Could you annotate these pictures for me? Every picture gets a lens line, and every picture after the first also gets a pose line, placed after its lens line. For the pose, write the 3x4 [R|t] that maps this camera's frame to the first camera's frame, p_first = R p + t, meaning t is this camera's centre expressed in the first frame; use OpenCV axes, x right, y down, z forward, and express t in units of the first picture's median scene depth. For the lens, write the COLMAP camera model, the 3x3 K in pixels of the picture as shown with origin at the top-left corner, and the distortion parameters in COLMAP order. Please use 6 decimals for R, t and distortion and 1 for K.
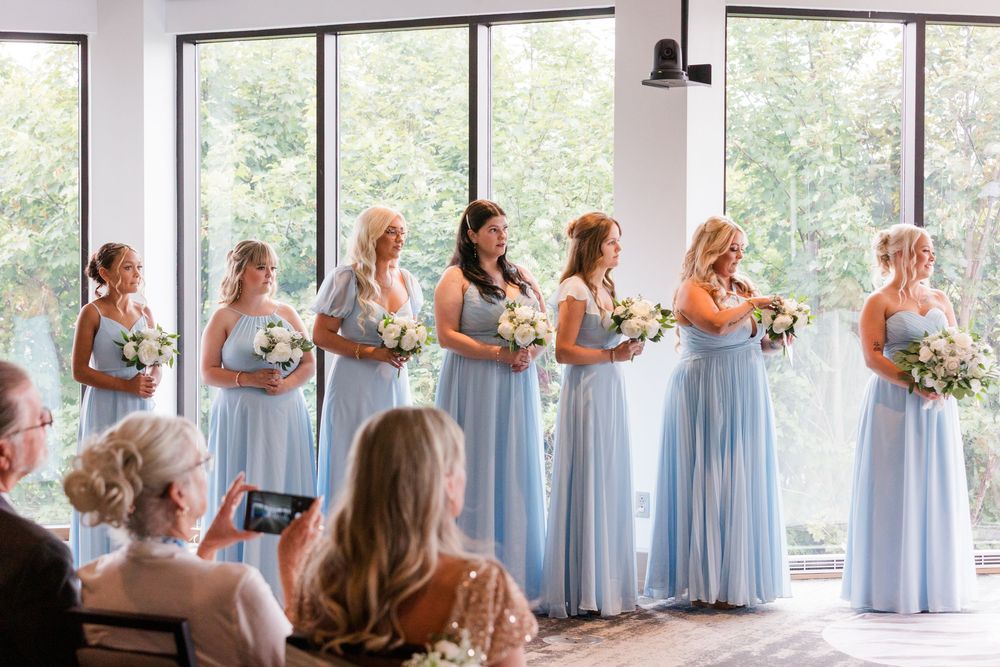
lens RADIAL K [[2088.2, 0, 500.0], [0, 2088.2, 333.5], [0, 0, 1]] dist [0.073613, 0.126358]
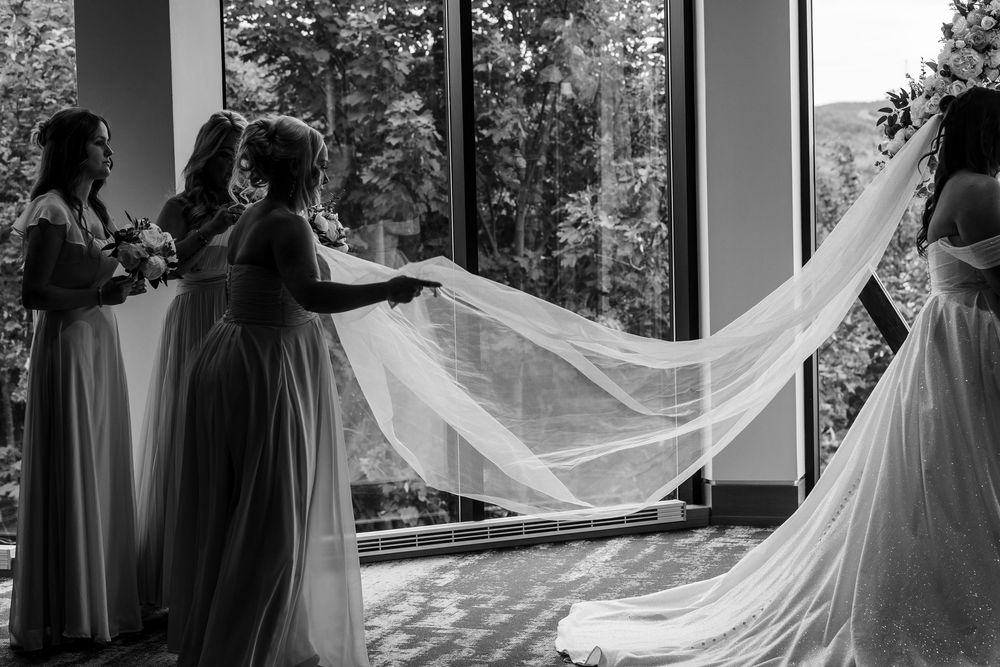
lens RADIAL K [[2204.2, 0, 500.0], [0, 2204.2, 333.5], [0, 0, 1]] dist [-0.046246, 0.269709]
pose [[0.975560, -0.048555, 0.214303, 0.011945], [0.040436, 0.998294, 0.042111, -0.001769], [-0.215982, -0.032416, 0.975859, 0.110853]]
